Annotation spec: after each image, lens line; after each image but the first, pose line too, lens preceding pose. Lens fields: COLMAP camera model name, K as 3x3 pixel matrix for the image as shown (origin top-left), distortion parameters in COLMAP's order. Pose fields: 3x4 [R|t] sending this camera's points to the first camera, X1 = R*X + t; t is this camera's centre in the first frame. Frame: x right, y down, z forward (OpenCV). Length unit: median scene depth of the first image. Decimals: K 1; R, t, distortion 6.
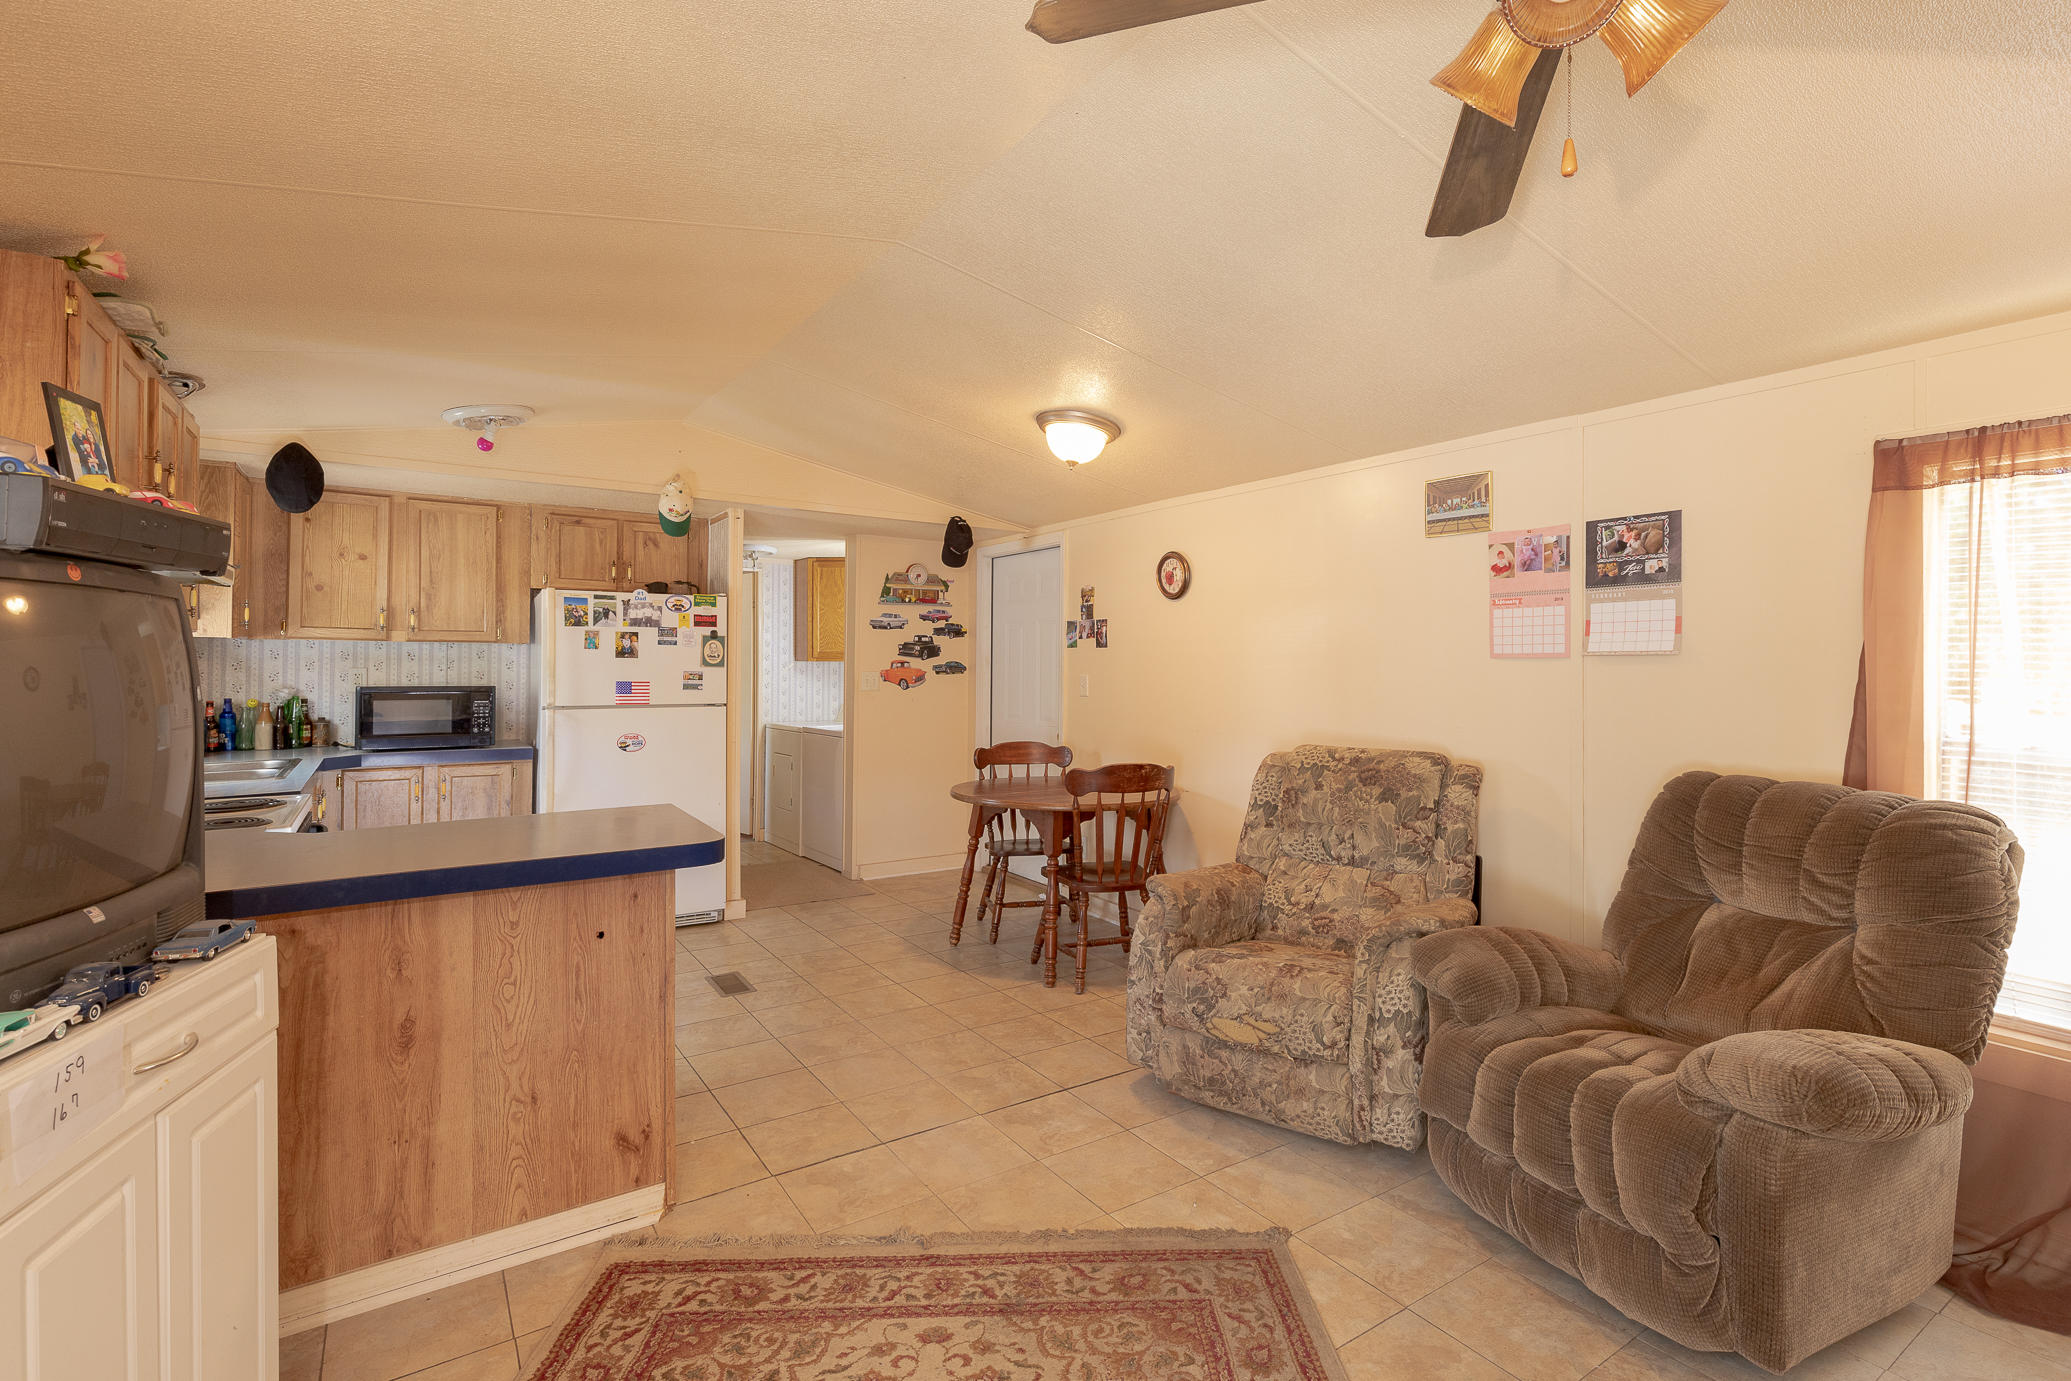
lens RADIAL K [[973.3, 0, 1046.4], [0, 973.3, 667.2], [0, 0, 1]] dist [0.004806, 0.000291]
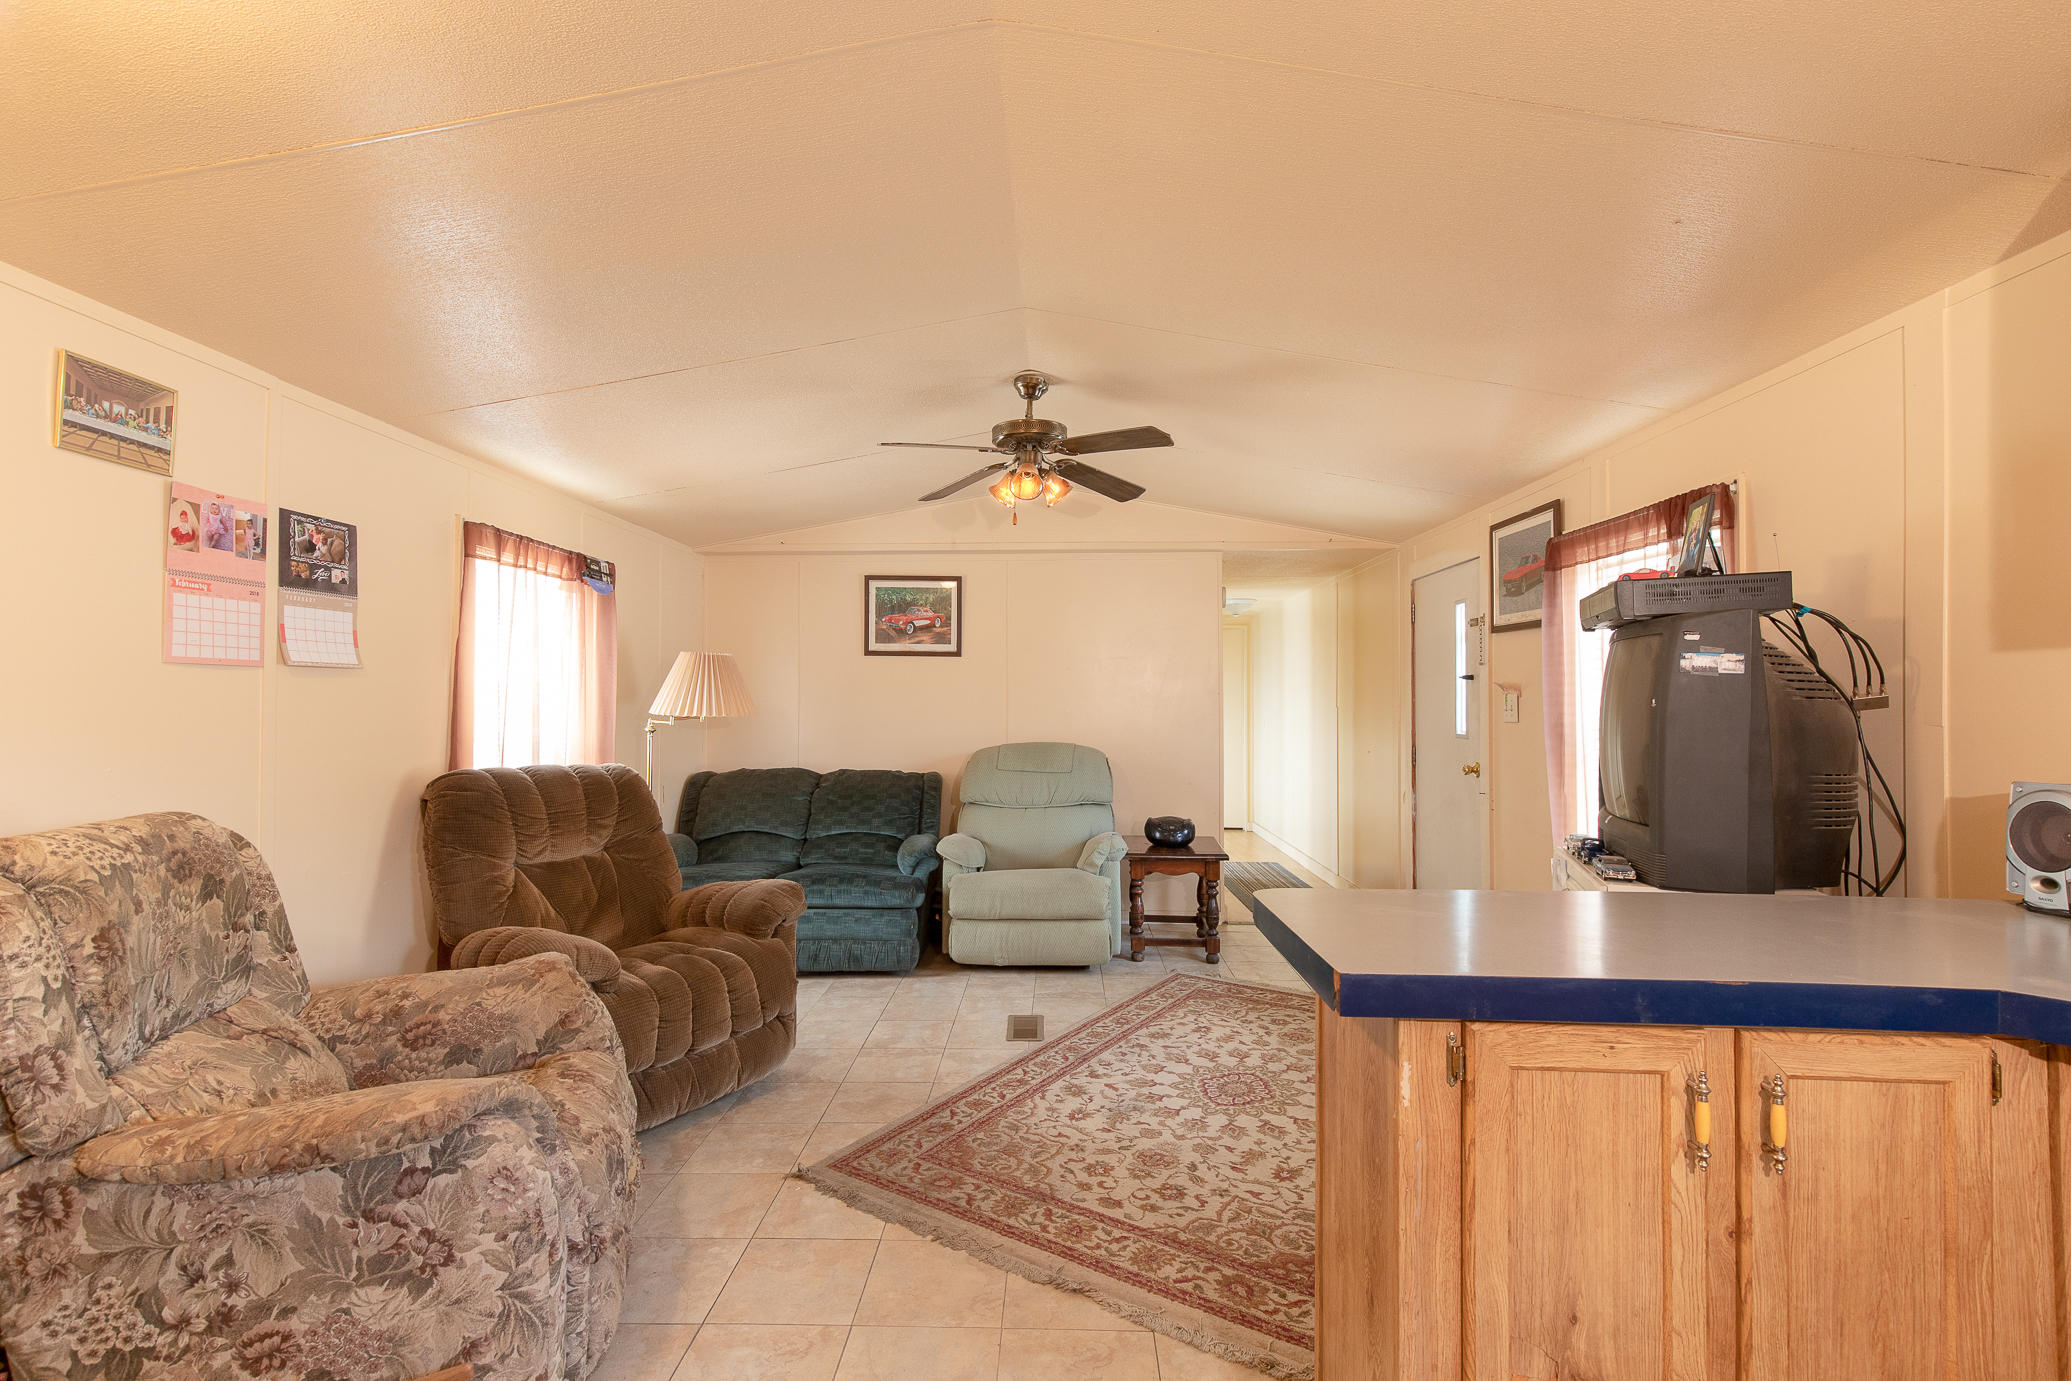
lens RADIAL K [[979.7, 0, 1035.5], [0, 979.7, 690.5], [0, 0, 1]] dist [0.001091, 0.000017]
pose [[-0.820033, -0.001029, 0.572316, -0.364858], [-0.008279, 0.999915, -0.010065, 0.010603], [-0.572257, -0.012992, -0.819972, 1.002422]]
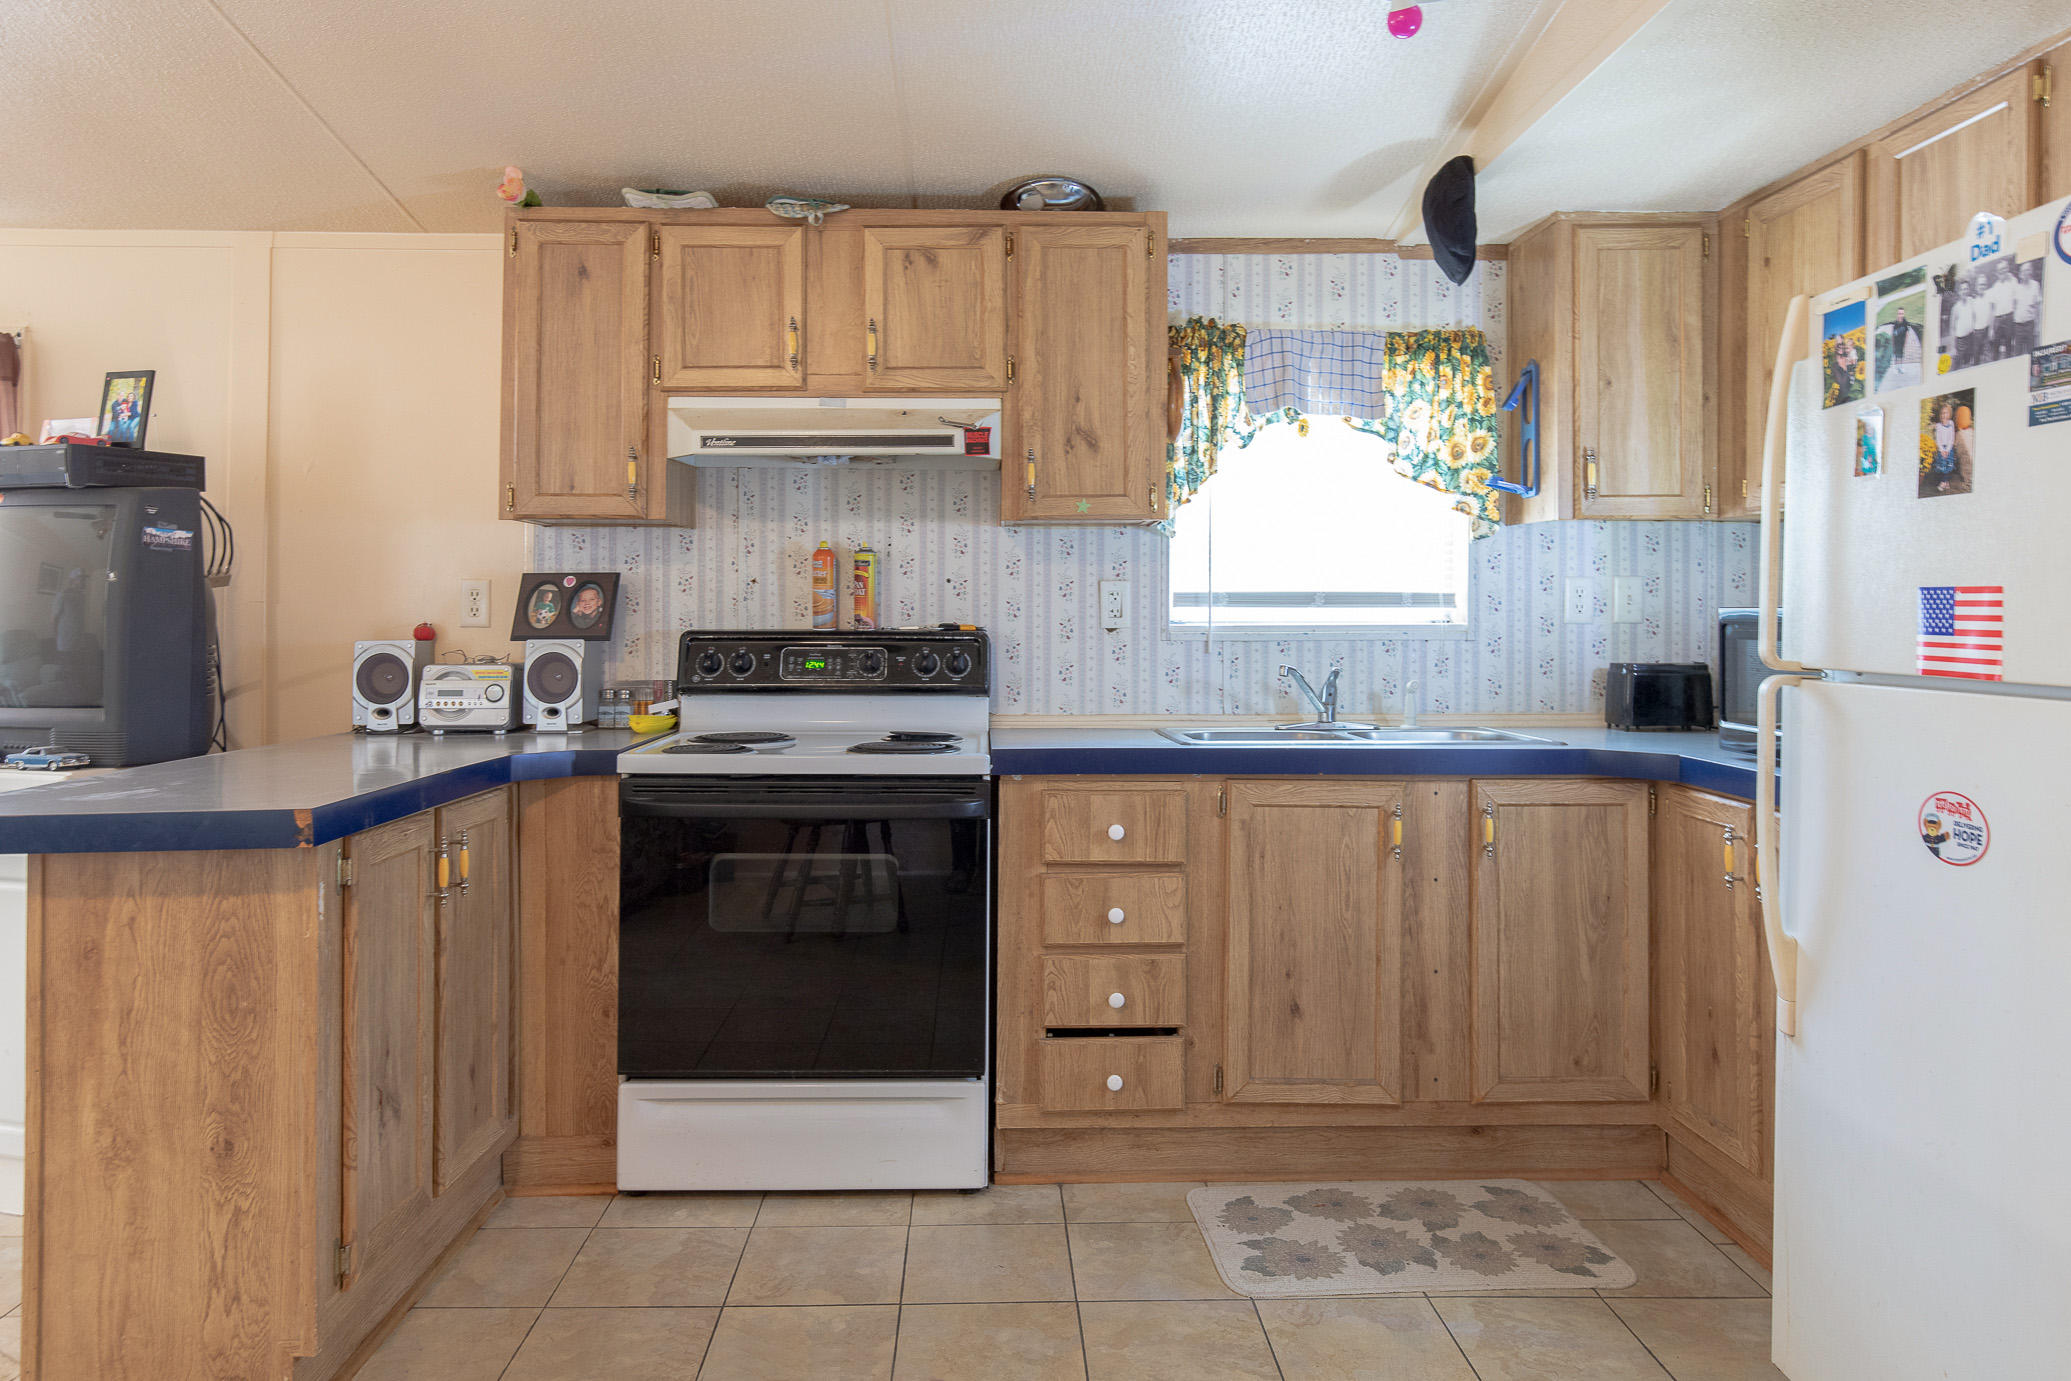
lens RADIAL K [[1369.8, 0, 1037.7], [0, 1369.8, 600.0], [0, 0, 1]] dist [0.003925, -0.000190]
pose [[-0.525750, -0.012733, -0.850544, 0.003586], [-0.005033, 0.999917, -0.011859, 0.027832], [0.850624, -0.001954, -0.525771, 1.159820]]
